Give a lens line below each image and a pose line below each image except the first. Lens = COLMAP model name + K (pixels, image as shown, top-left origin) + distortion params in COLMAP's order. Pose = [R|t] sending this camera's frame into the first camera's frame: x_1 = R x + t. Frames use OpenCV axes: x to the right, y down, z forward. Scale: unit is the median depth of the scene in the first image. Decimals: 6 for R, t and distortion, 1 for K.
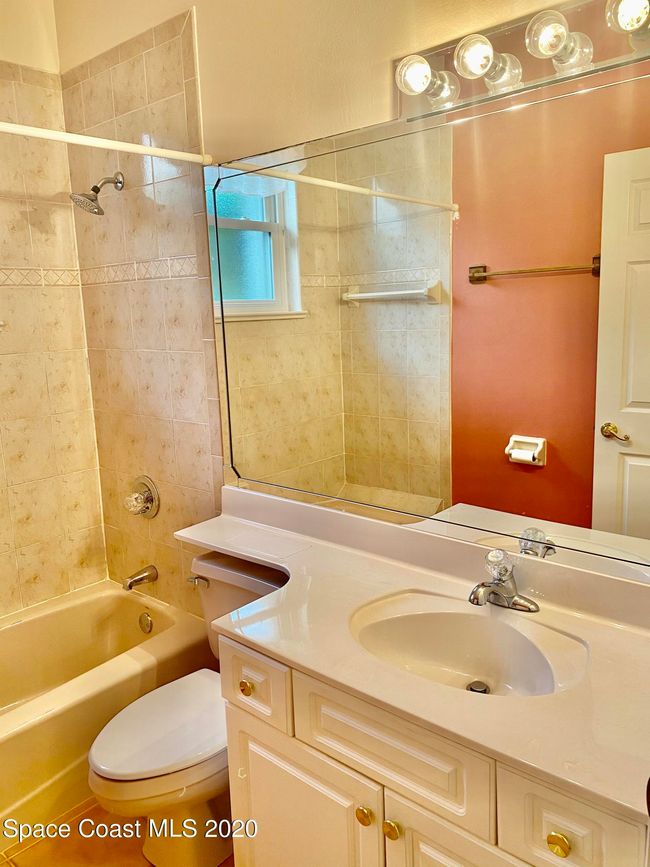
lens RADIAL K [[668.9, 0, 335.0], [0, 668.9, 433.6], [0, 0, 1]] dist [0.036731, -0.031157]
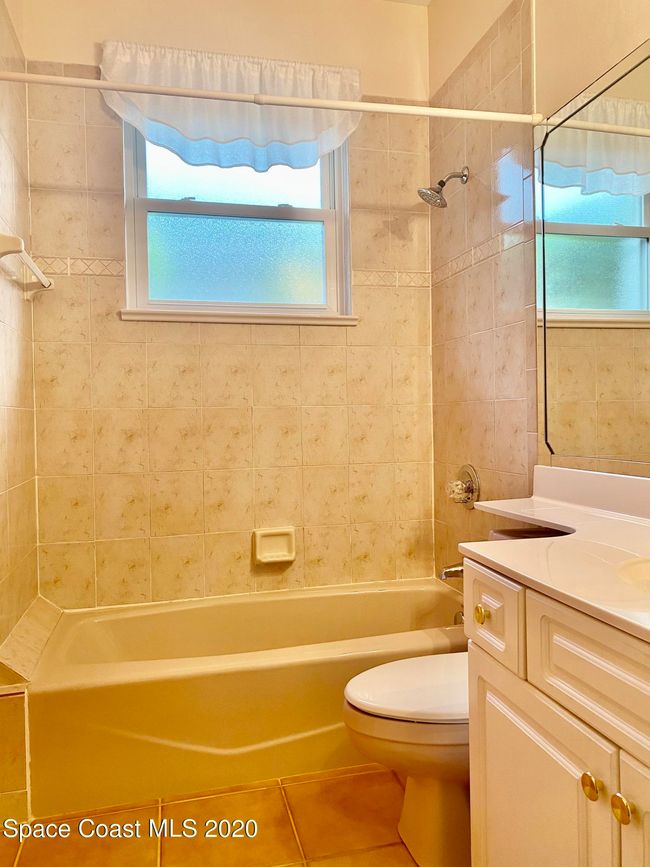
lens RADIAL K [[668.9, 0, 335.0], [0, 668.9, 433.6], [0, 0, 1]] dist [0.036731, -0.031157]
pose [[0.823384, 0.028692, -0.566758, 0.110600], [-0.108506, 0.988255, -0.107608, 0.147295], [0.557014, 0.150099, 0.816827, 0.087968]]
